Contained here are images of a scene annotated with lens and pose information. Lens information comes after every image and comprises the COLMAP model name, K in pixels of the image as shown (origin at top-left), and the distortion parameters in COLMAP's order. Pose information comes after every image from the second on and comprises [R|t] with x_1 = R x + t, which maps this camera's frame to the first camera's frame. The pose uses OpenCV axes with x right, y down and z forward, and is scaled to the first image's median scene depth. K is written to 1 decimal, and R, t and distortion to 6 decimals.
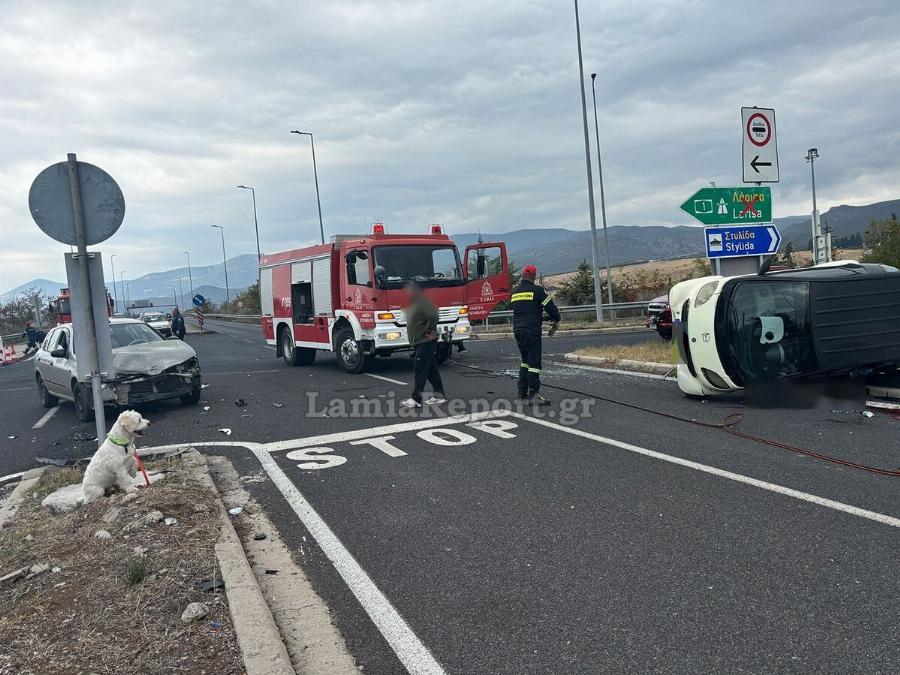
lens RADIAL K [[667.6, 0, 445.0], [0, 667.6, 354.6], [0, 0, 1]] dist [0.032538, -0.005157]
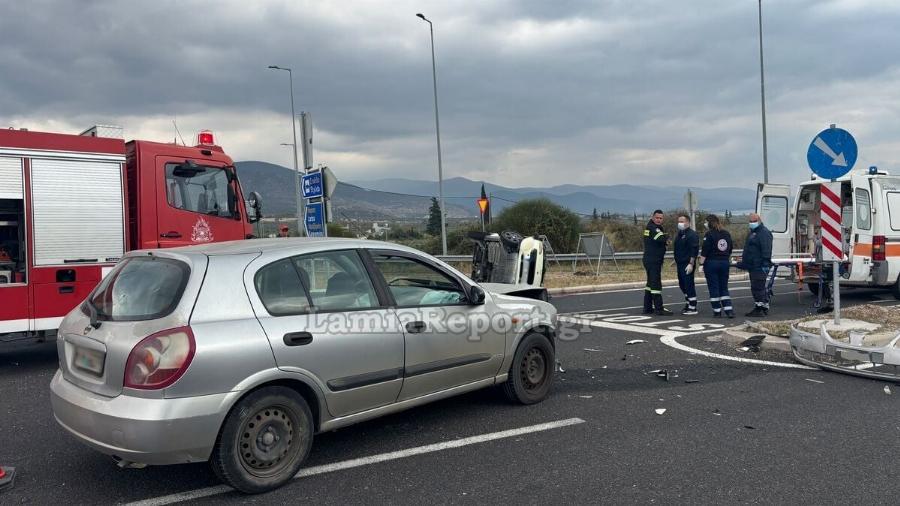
lens RADIAL K [[663.7, 0, 451.1], [0, 663.7, 282.6], [0, 0, 1]] dist [0.062553, -0.085109]
pose [[-0.083544, 0.002085, 0.996502, -1.087523], [0.118000, 0.992983, 0.007815, -0.016388], [-0.989493, 0.118240, -0.083204, 1.084271]]
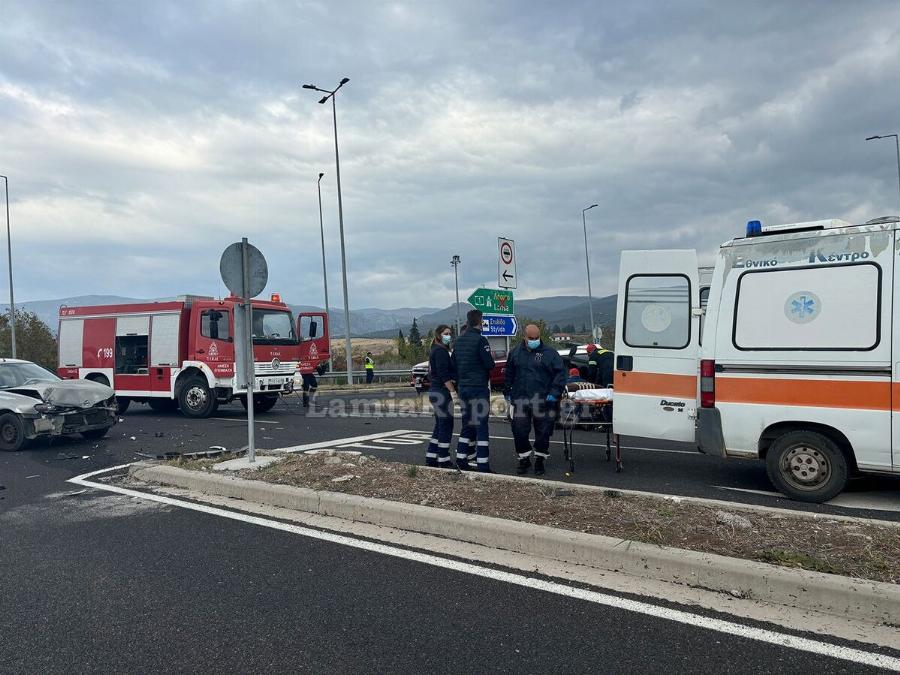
lens RADIAL K [[662.2, 0, 445.8], [0, 662.2, 355.8], [0, 0, 1]] dist [0.053989, -0.080973]
pose [[0.875764, 0.047748, 0.480373, -0.438536], [0.004659, 0.994214, -0.107317, 0.064249], [-0.482718, 0.096222, 0.870474, -0.247639]]
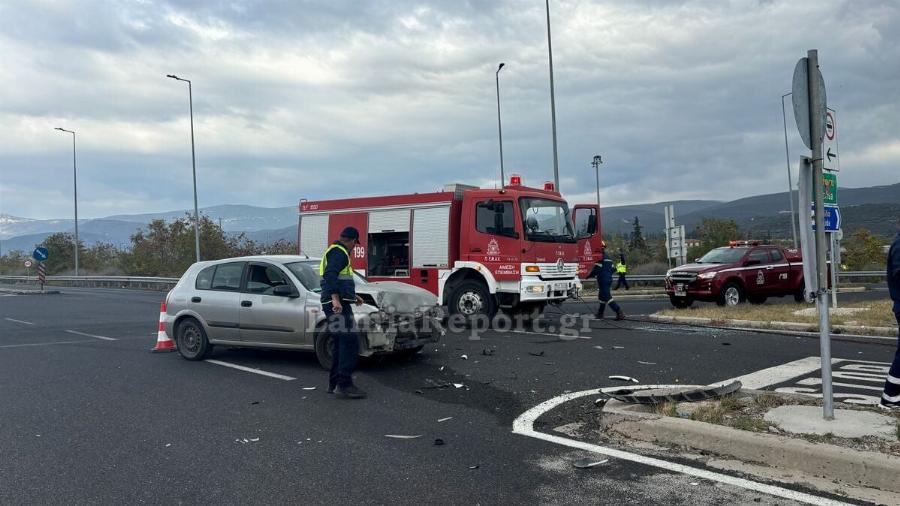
lens RADIAL K [[664.1, 0, 434.8], [0, 664.1, 251.5], [0, 0, 1]] dist [0.004631, 0.001258]
pose [[0.951642, 0.055583, 0.302139, -0.662817], [-0.019099, 0.992298, -0.122392, 0.049260], [-0.306614, 0.110703, 0.945374, 0.167194]]
